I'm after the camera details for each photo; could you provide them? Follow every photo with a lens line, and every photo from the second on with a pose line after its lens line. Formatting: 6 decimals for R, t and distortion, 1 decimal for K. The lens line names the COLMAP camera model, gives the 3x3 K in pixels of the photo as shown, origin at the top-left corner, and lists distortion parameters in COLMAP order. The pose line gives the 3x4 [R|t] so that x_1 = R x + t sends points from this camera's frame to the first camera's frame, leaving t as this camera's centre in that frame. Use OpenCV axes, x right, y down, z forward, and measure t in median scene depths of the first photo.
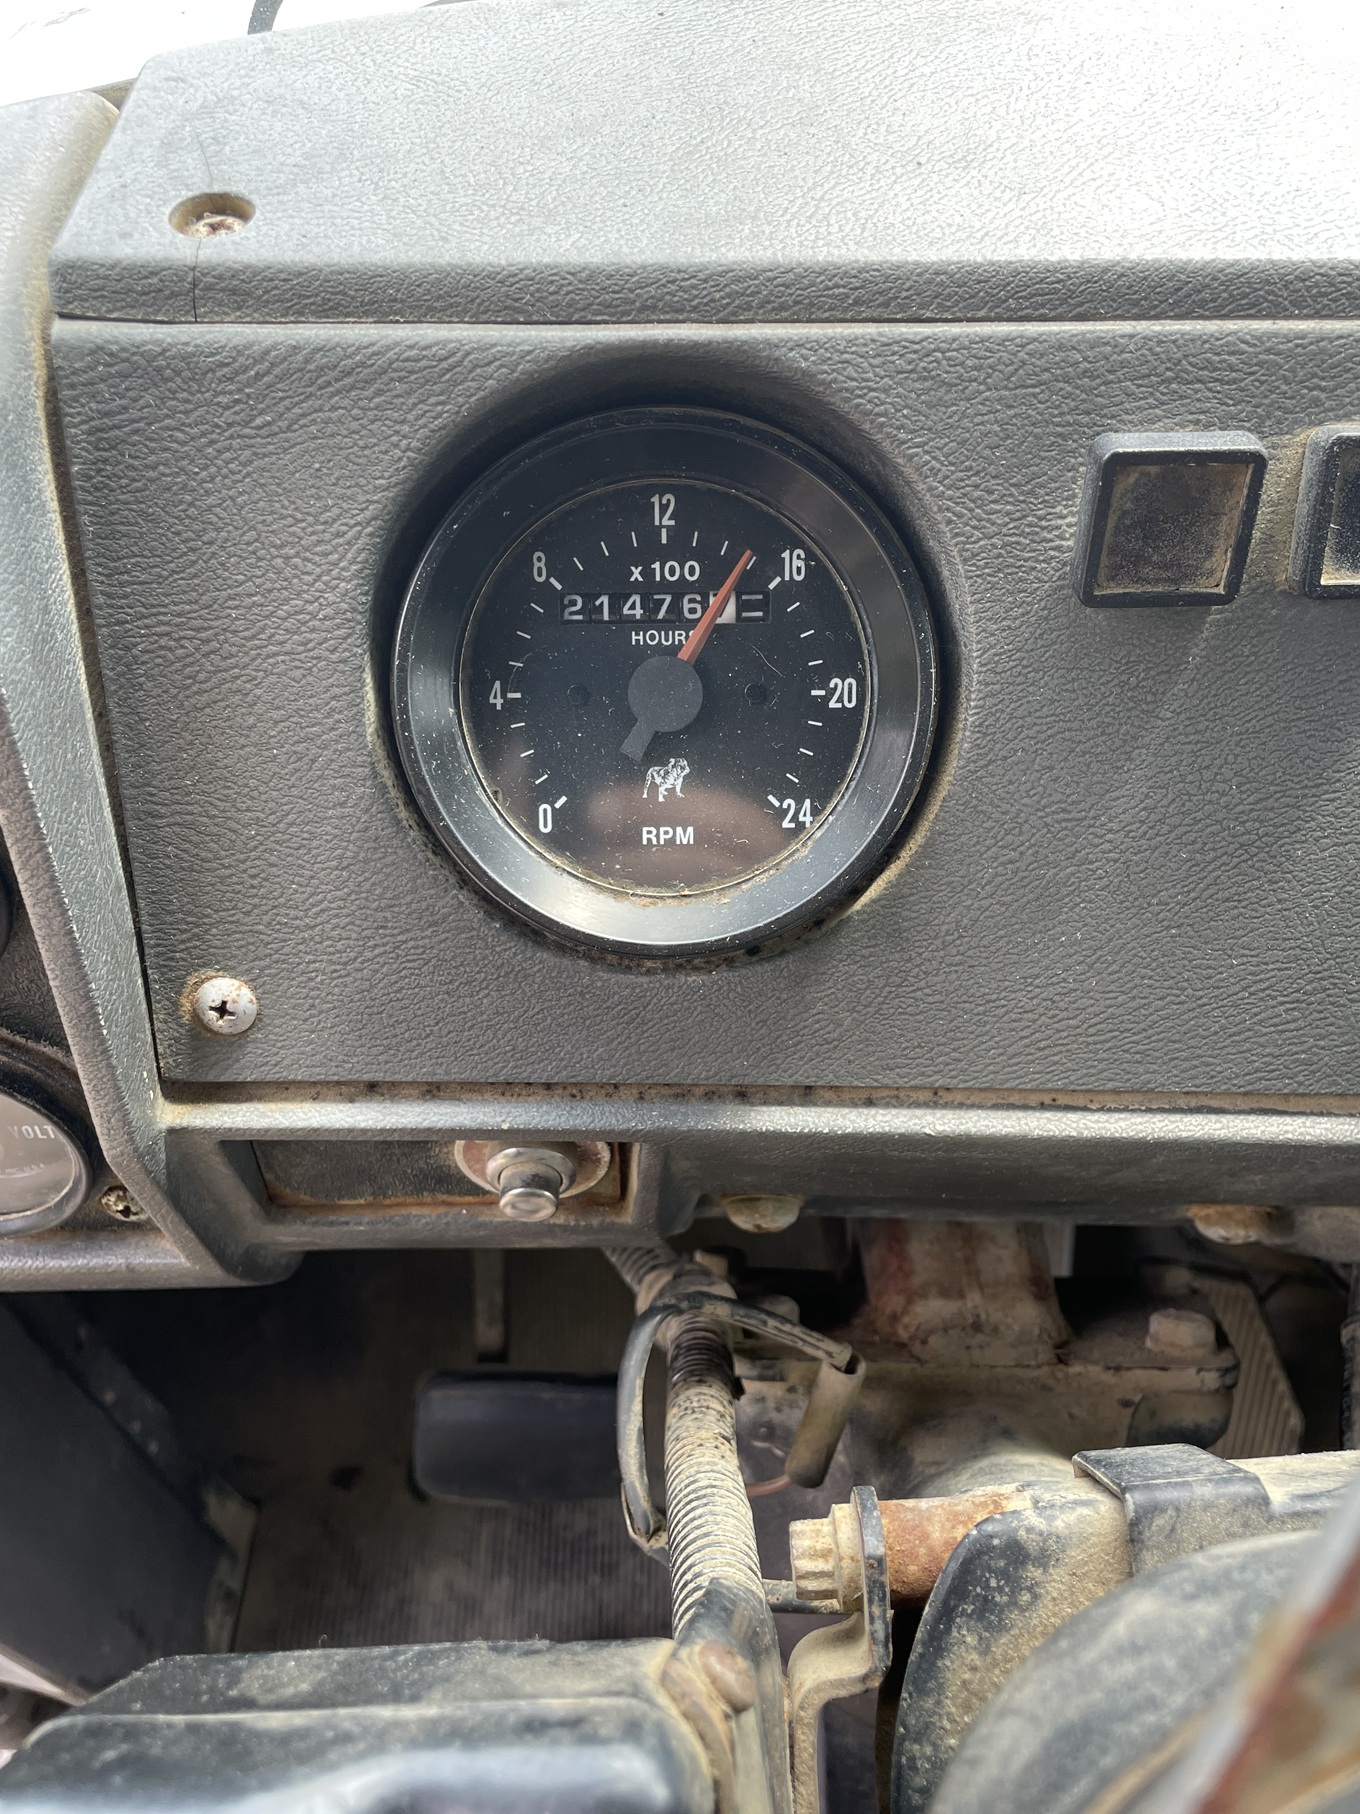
lens RADIAL K [[1452.2, 0, 696.3], [0, 1452.2, 909.1], [0, 0, 1]] dist [0.038248, -0.027108]
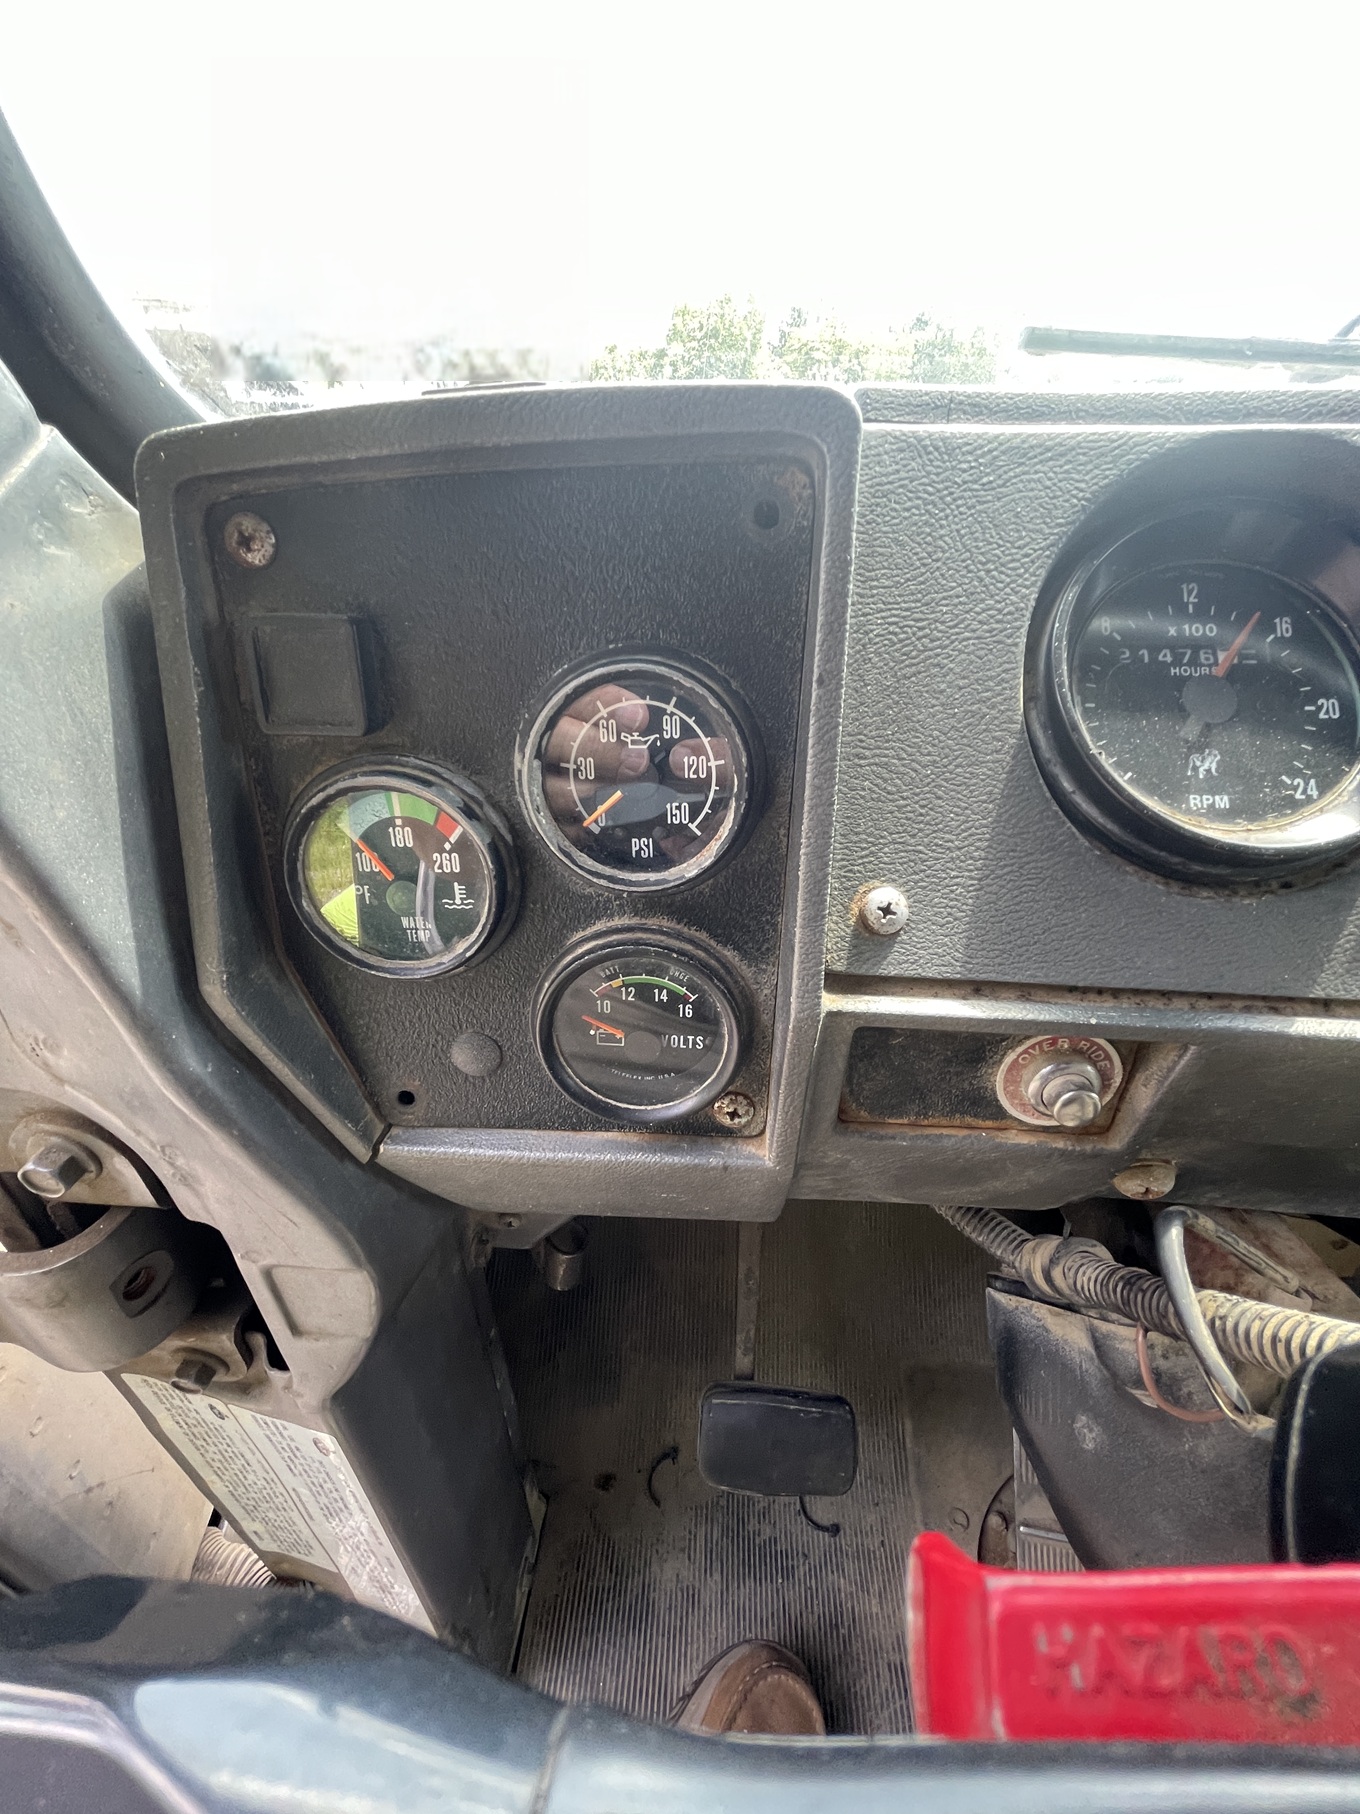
lens RADIAL K [[720.1, 0, 683.3], [0, 720.1, 909.1], [0, 0, 1]] dist [-0.002830, -0.000836]
pose [[0.998050, 0.034237, -0.052197, -0.485570], [-0.050216, 0.937062, -0.345533, 0.309427], [0.037082, 0.347480, 0.936954, 0.389429]]
